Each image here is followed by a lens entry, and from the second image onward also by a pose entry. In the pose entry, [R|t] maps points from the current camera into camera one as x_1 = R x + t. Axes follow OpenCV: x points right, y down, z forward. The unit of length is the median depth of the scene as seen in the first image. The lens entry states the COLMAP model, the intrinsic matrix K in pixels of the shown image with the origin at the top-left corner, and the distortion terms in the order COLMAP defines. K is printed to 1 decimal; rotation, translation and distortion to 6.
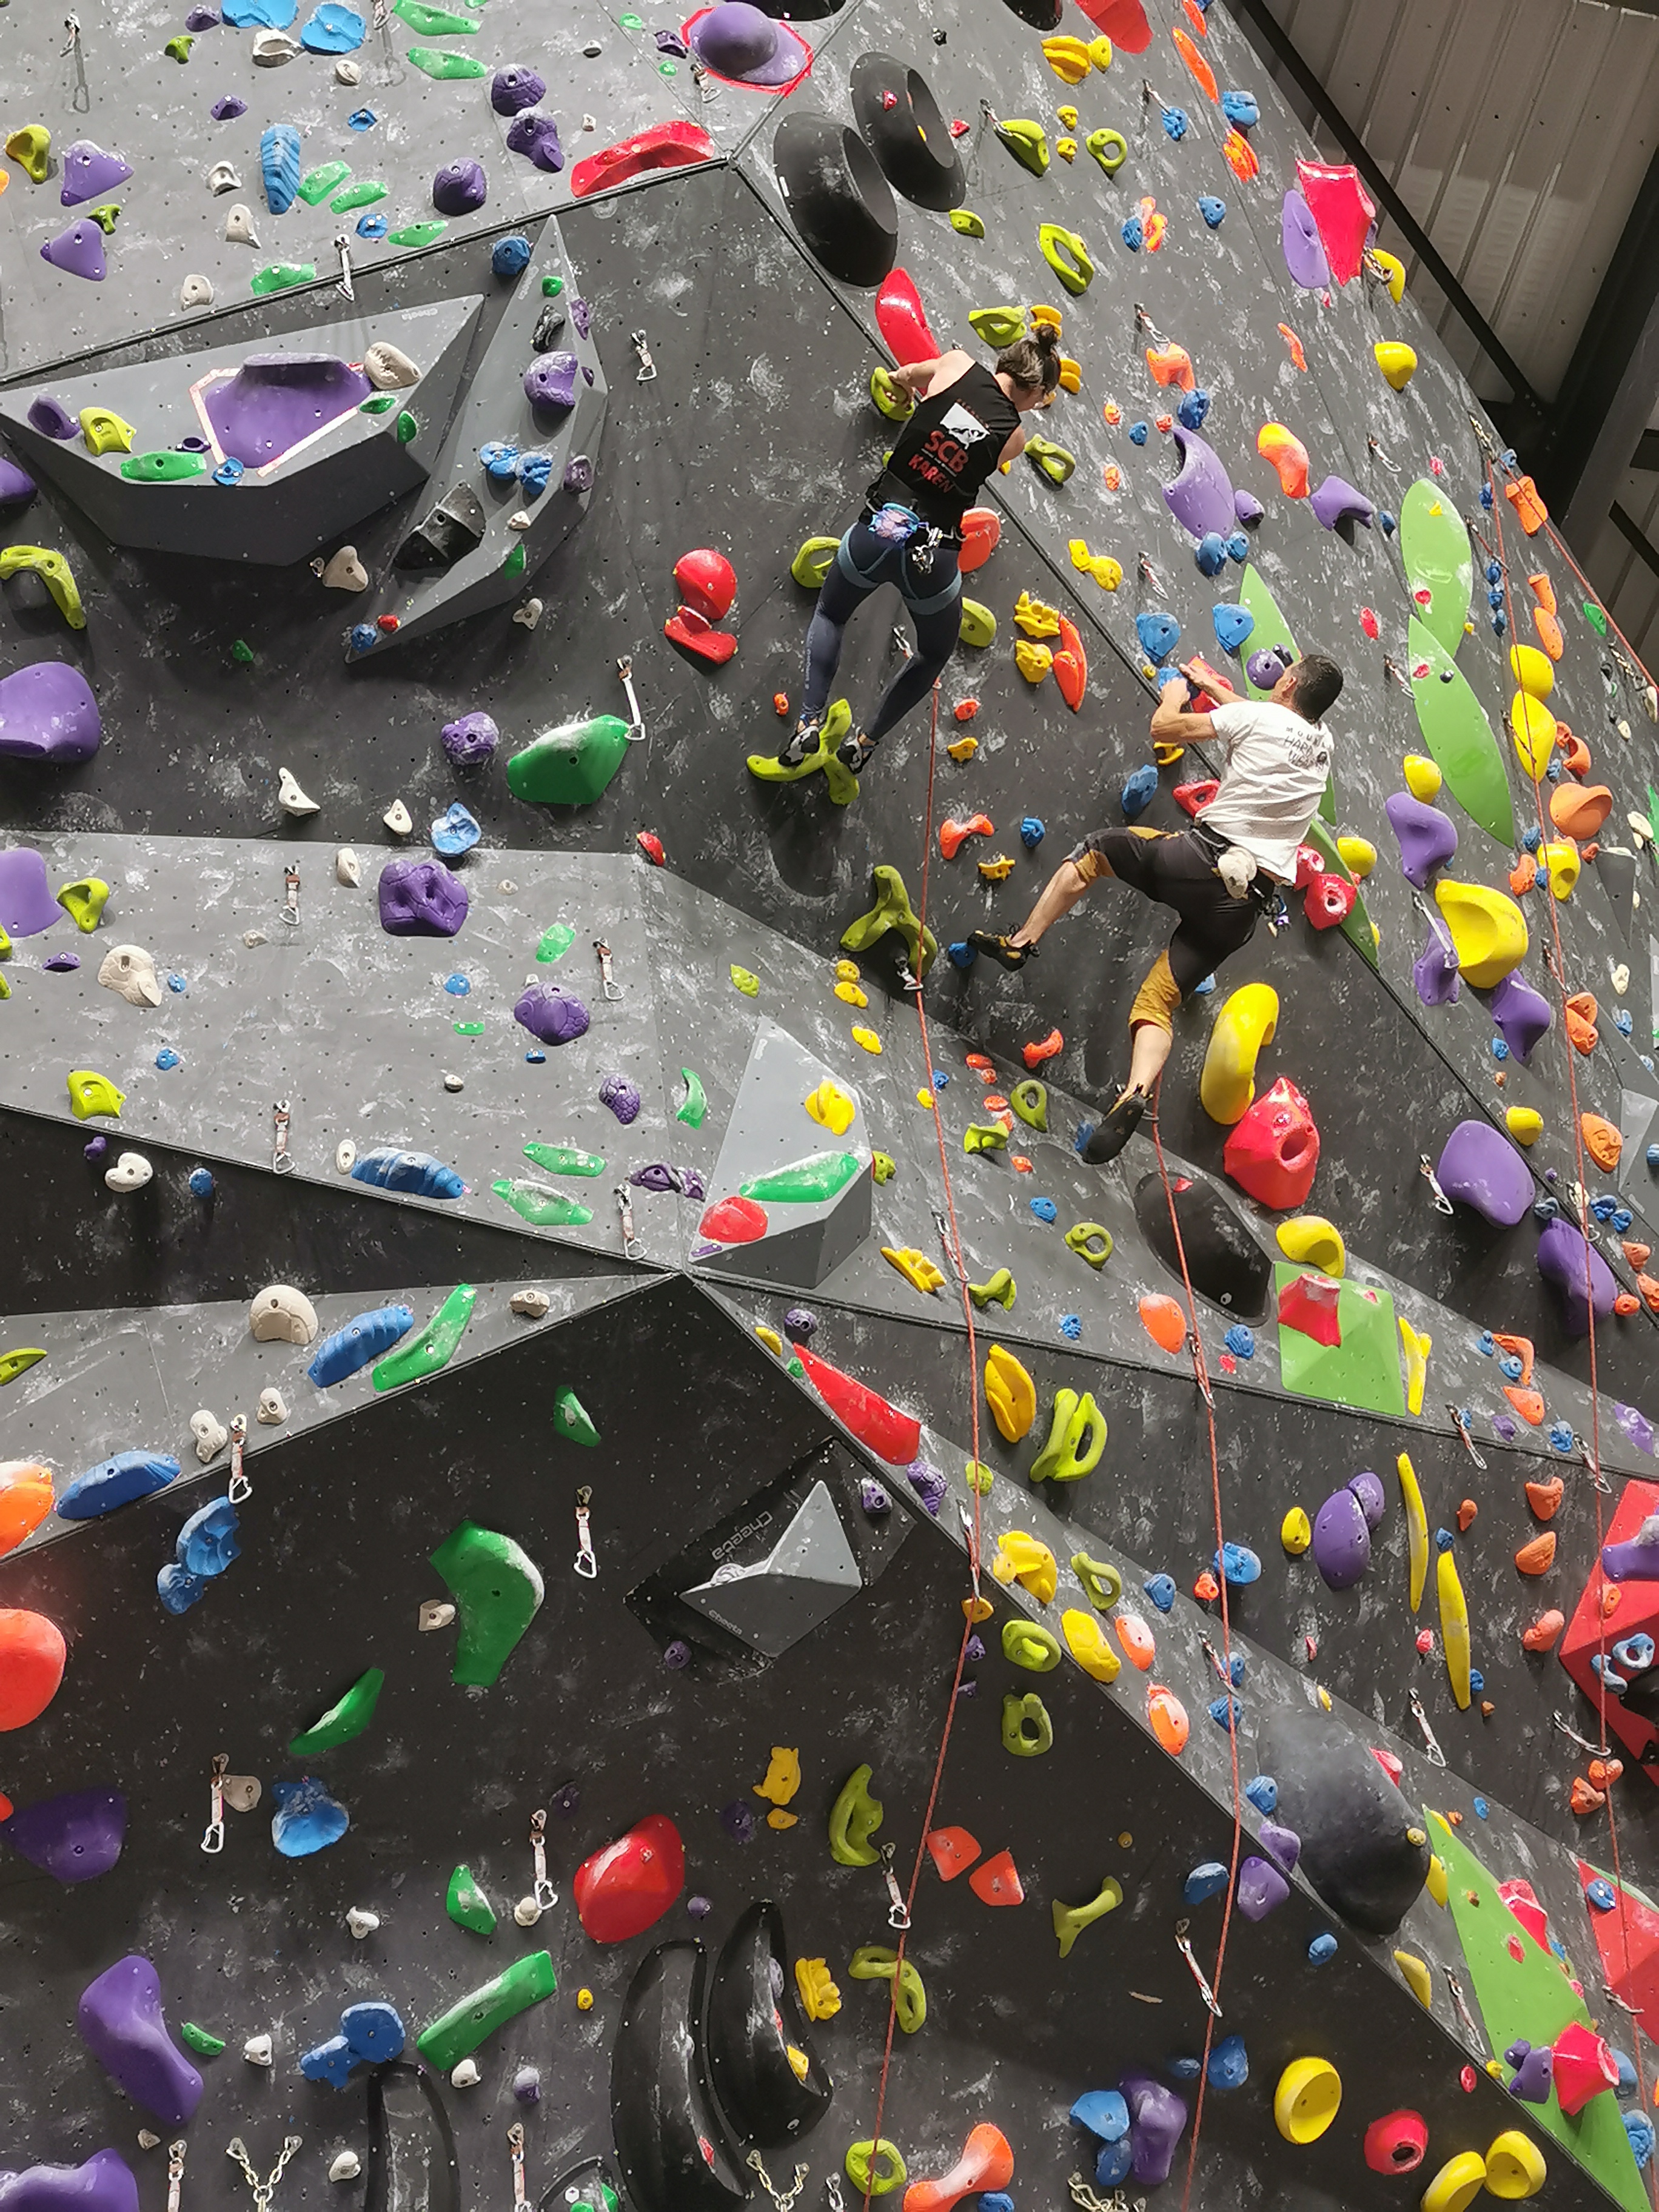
lens RADIAL K [[2838.7, 0, 829.5], [0, 2838.7, 1106.0], [0, 0, 1]] dist [0.045296, -0.029821]
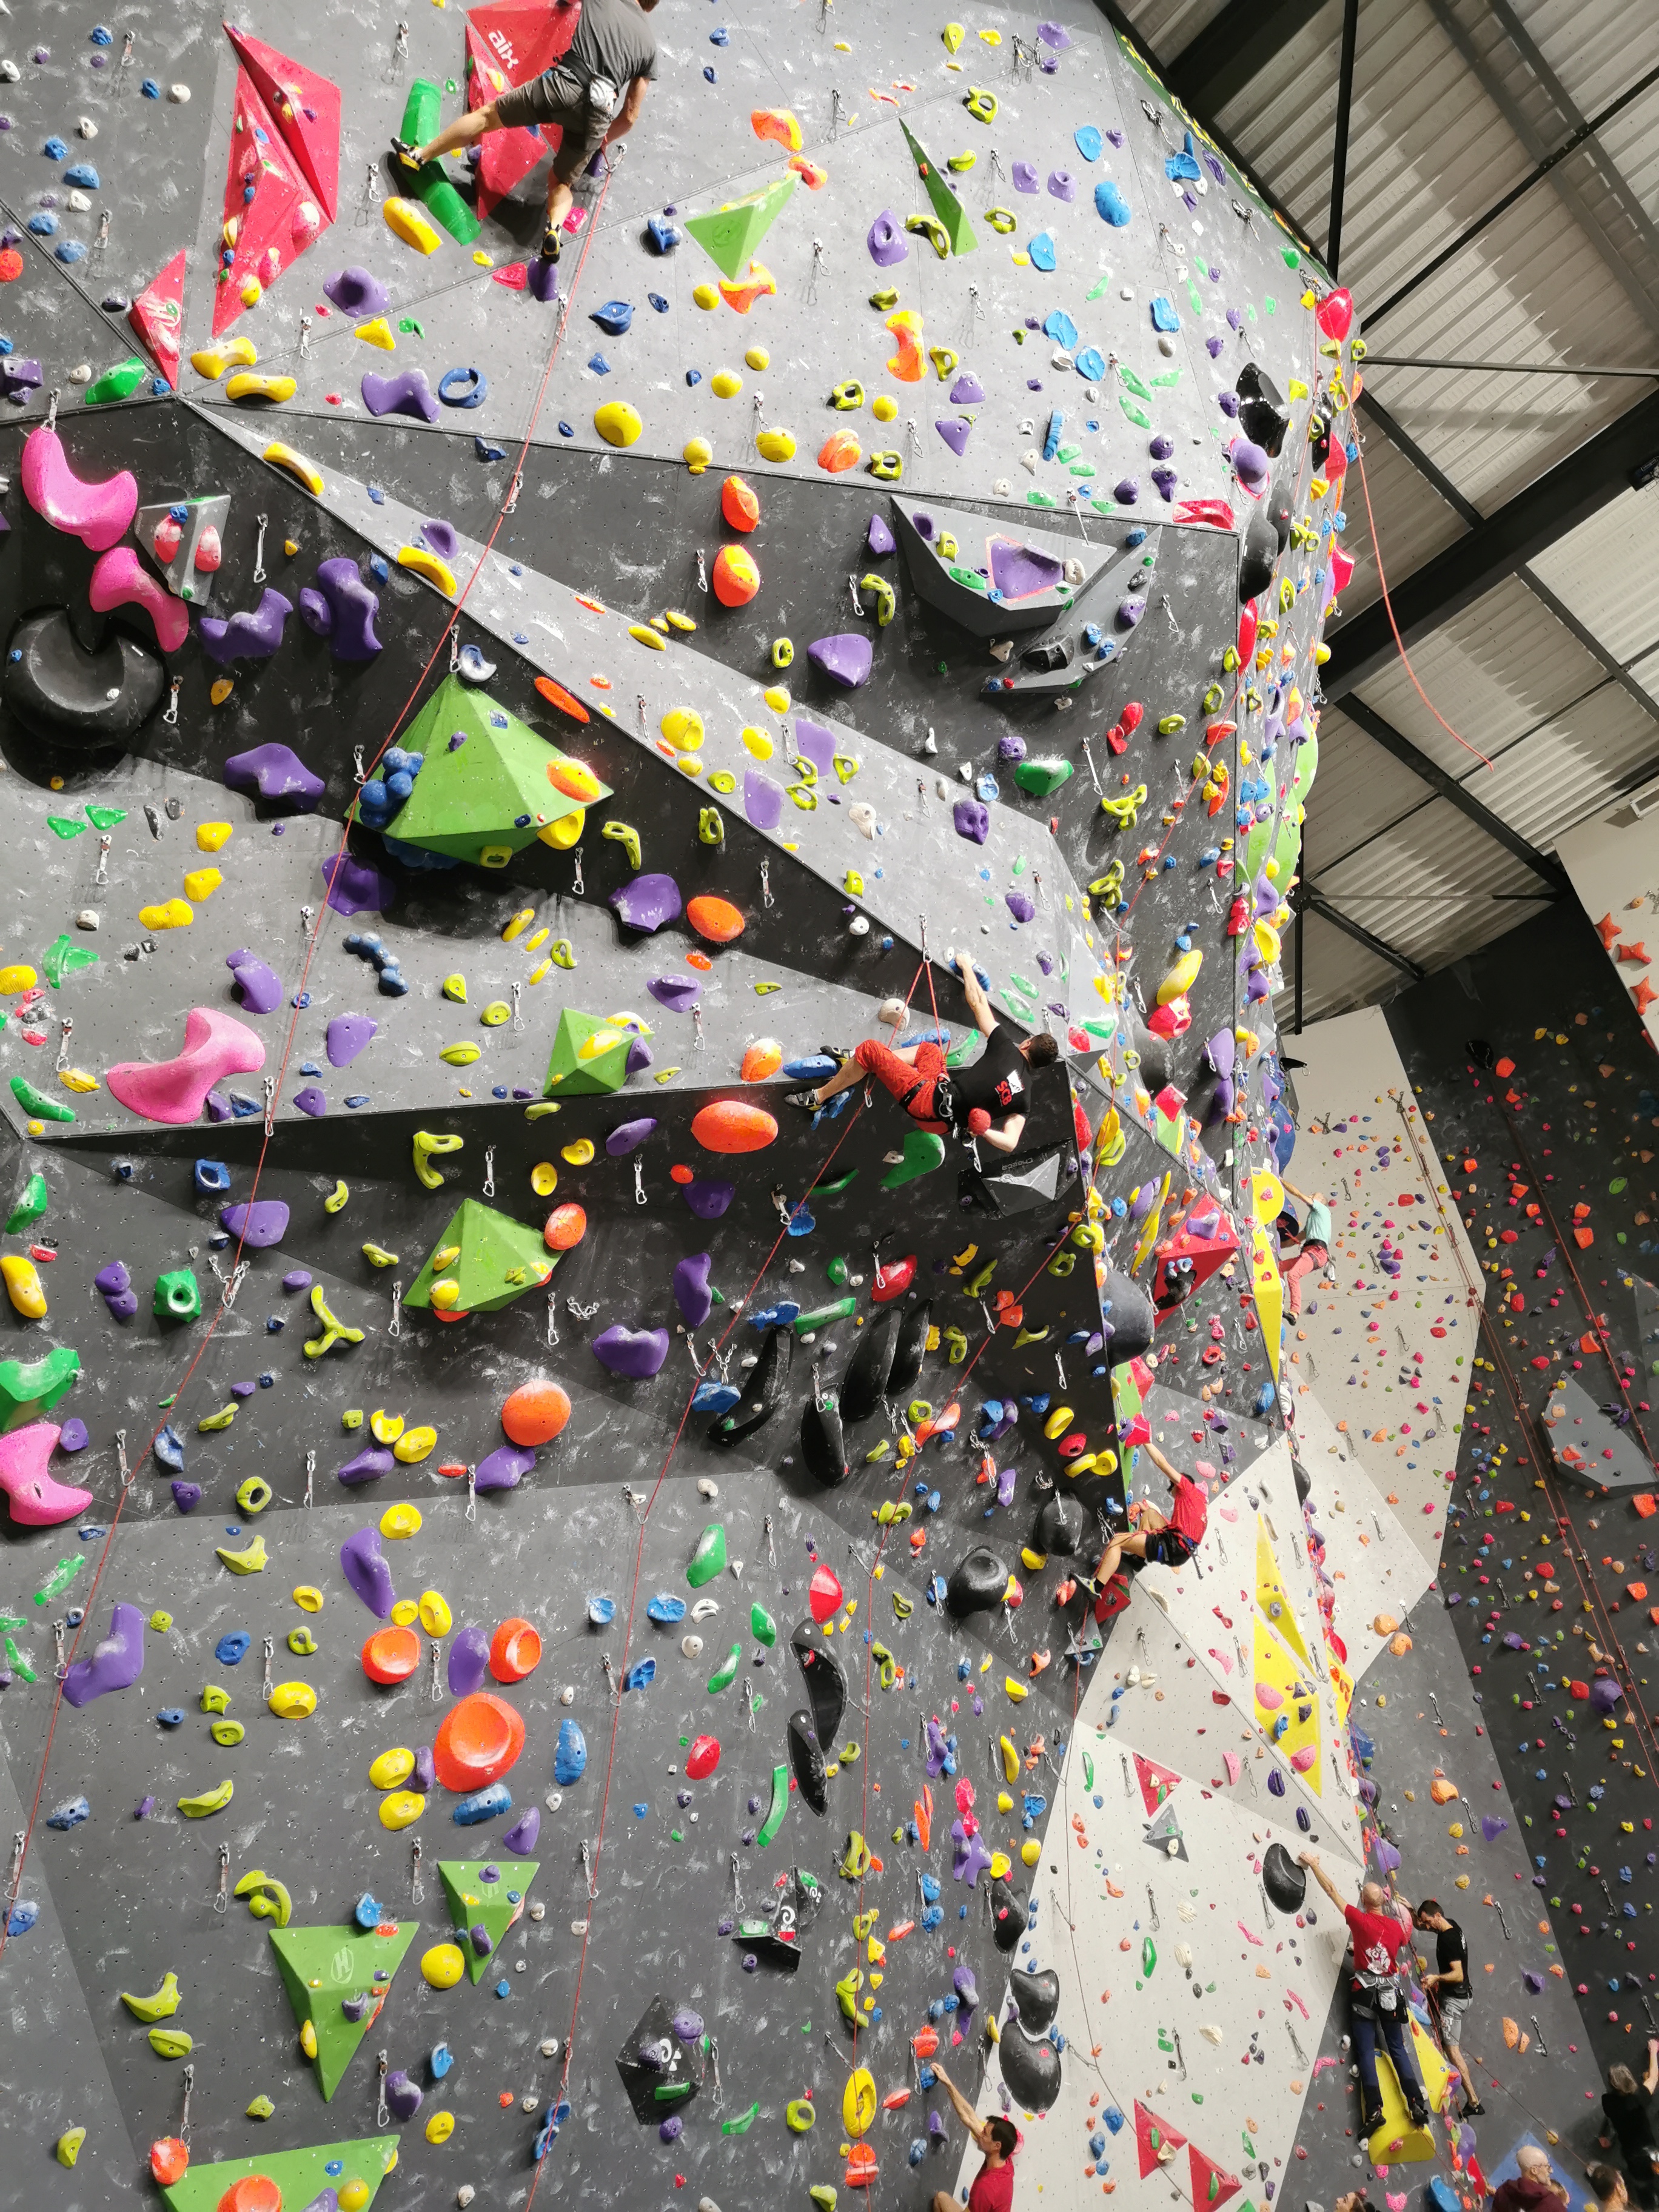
lens RADIAL K [[1702.5, 0, 833.6], [0, 1702.5, 1081.7], [0, 0, 1]] dist [0.064442, -0.043460]
pose [[0.870587, 0.316883, 0.376382, -0.667899], [-0.399455, 0.901840, 0.164680, -0.069156], [-0.287252, -0.293716, 0.911711, -0.161888]]
